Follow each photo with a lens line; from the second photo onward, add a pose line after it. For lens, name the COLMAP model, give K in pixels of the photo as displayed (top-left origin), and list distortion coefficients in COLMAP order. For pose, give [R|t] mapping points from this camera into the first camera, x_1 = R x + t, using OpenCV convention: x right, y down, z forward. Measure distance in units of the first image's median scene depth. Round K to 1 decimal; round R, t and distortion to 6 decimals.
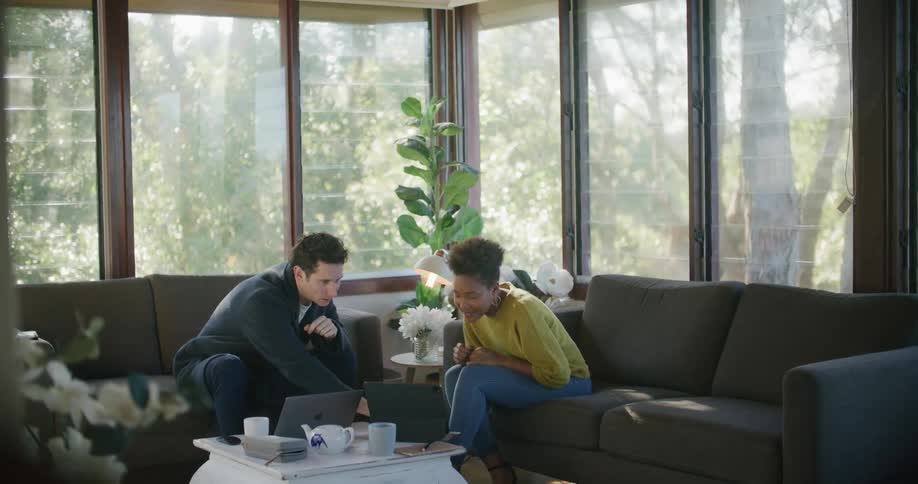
lens RADIAL K [[1350.8, 0, 459.0], [0, 1350.8, 242.0], [0, 0, 1]] dist [-0.142572, 0.111723]
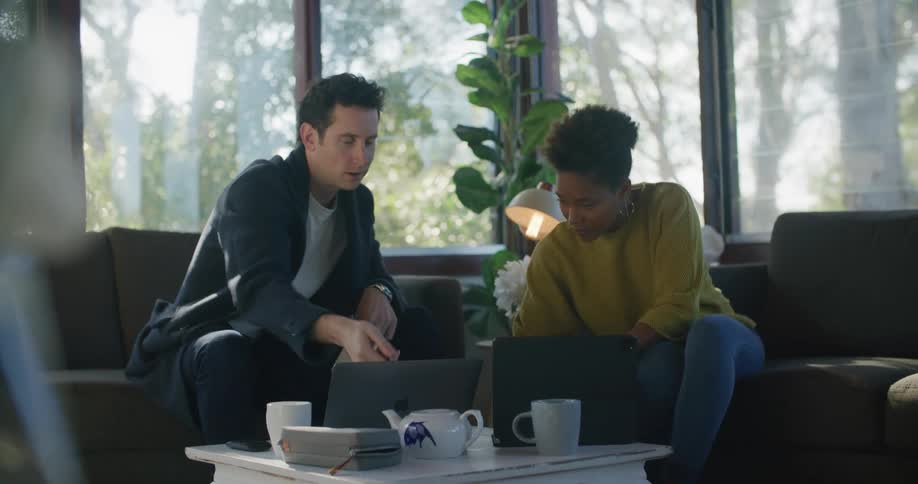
lens RADIAL K [[1341.2, 0, 459.0], [0, 1341.2, 242.0], [0, 0, 1]] dist [-0.124634, 0.088004]
pose [[0.999084, -0.007344, 0.042156, -0.077782], [0.010480, 0.997154, -0.074663, 0.077355], [-0.041488, 0.075036, 0.996317, 0.311757]]
